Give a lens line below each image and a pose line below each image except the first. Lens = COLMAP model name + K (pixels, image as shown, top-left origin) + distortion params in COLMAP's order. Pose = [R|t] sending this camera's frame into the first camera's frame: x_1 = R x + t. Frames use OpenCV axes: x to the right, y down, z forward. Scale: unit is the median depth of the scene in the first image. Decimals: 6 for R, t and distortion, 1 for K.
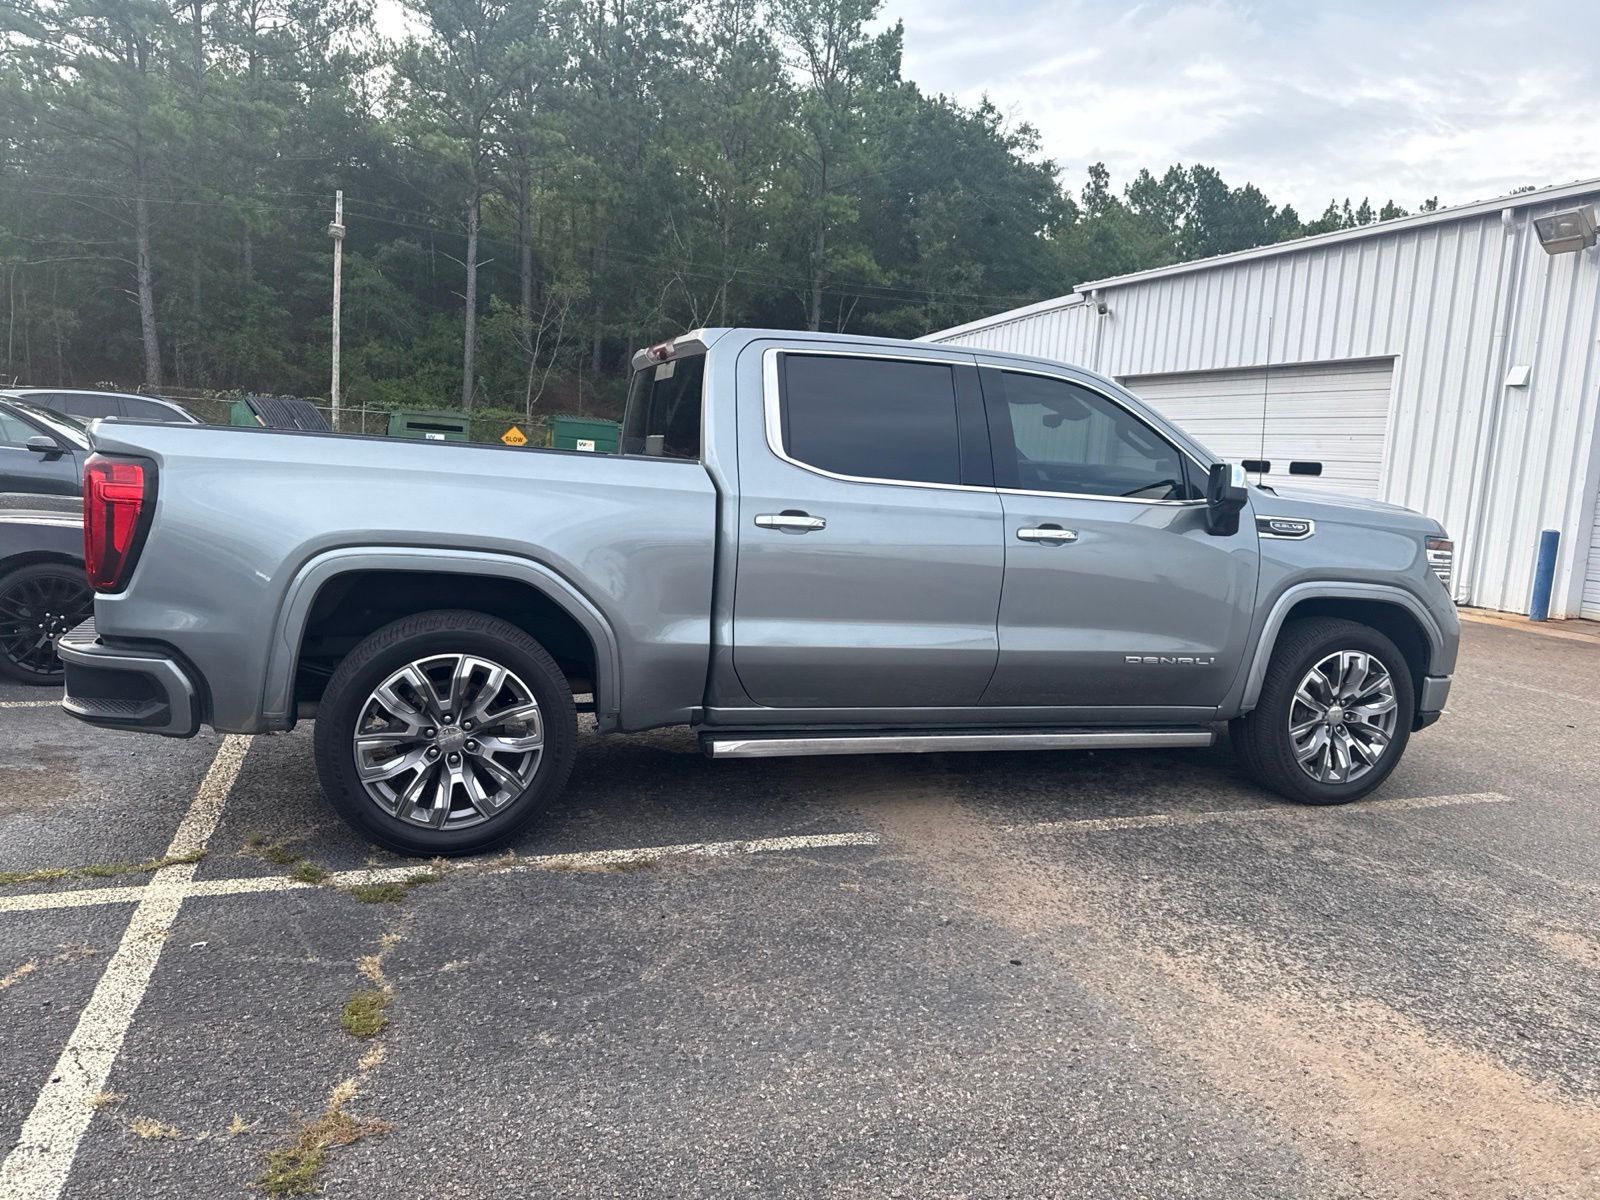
lens RADIAL K [[1126.3, 0, 805.2], [0, 1126.3, 595.1], [0, 0, 1]] dist [0.026040, -0.029905]
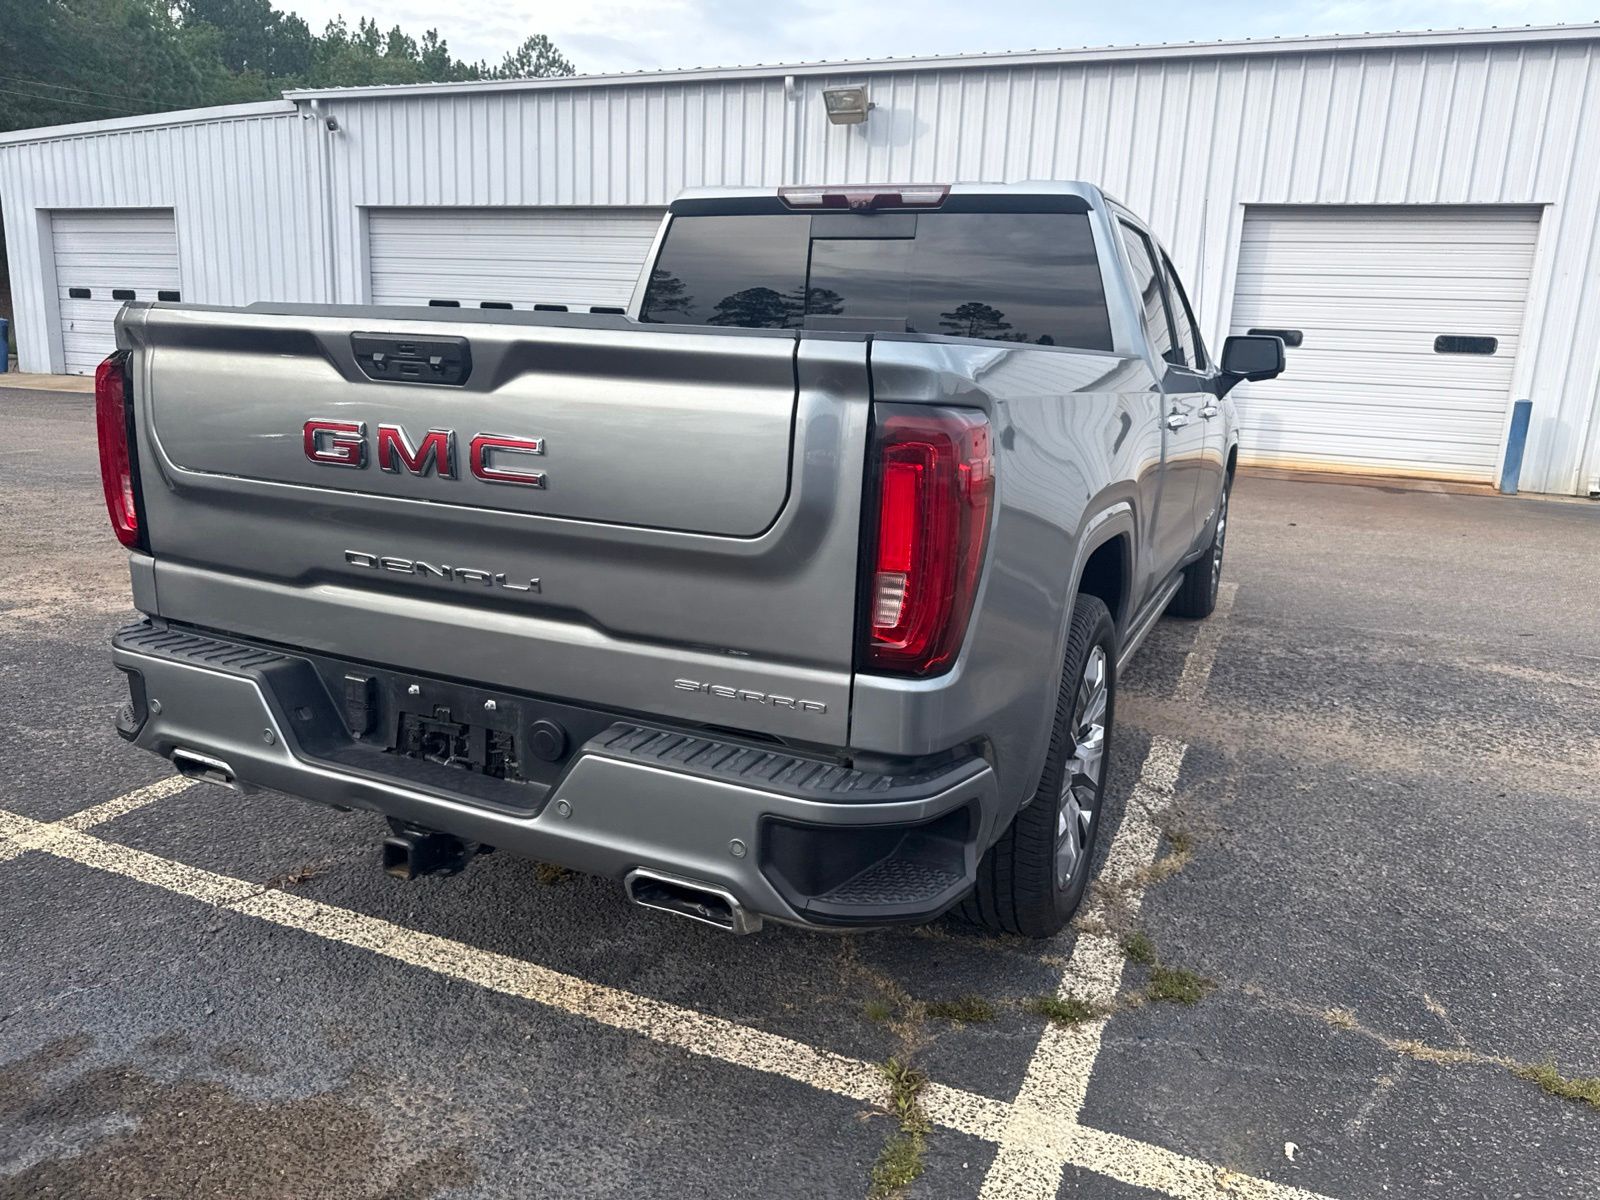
lens RADIAL K [[1126.3, 0, 814.6], [0, 1126.3, 606.2], [0, 0, 1]] dist [0.026040, -0.029905]
pose [[0.684737, -0.197443, 0.701535, -0.850298], [0.089778, 0.978123, 0.187659, -0.113949], [-0.723239, -0.065515, 0.687483, 0.580779]]
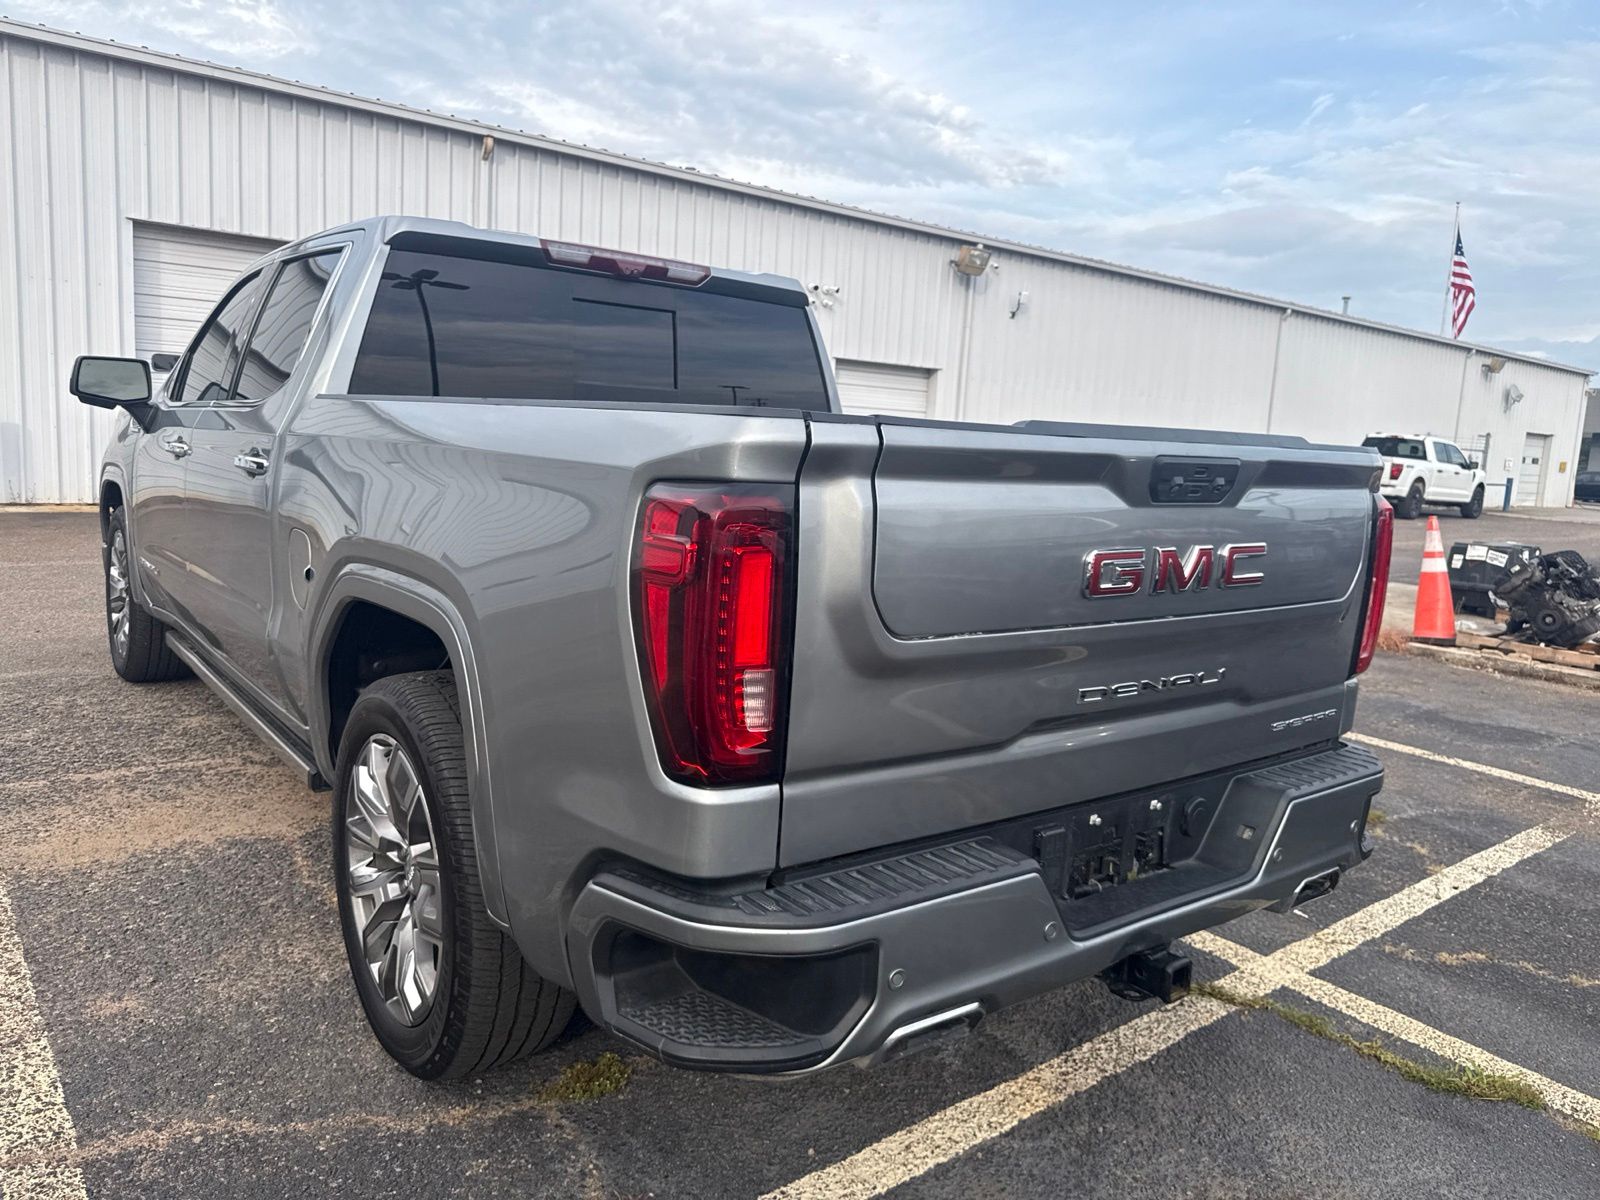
lens RADIAL K [[1126.3, 0, 792.5], [0, 1126.3, 592.3], [0, 0, 1]] dist [0.026040, -0.029905]
pose [[-0.309309, -0.216213, 0.926056, -1.016226], [0.038938, 0.970114, 0.239505, -0.216646], [-0.950164, 0.110139, -0.291646, 1.334622]]
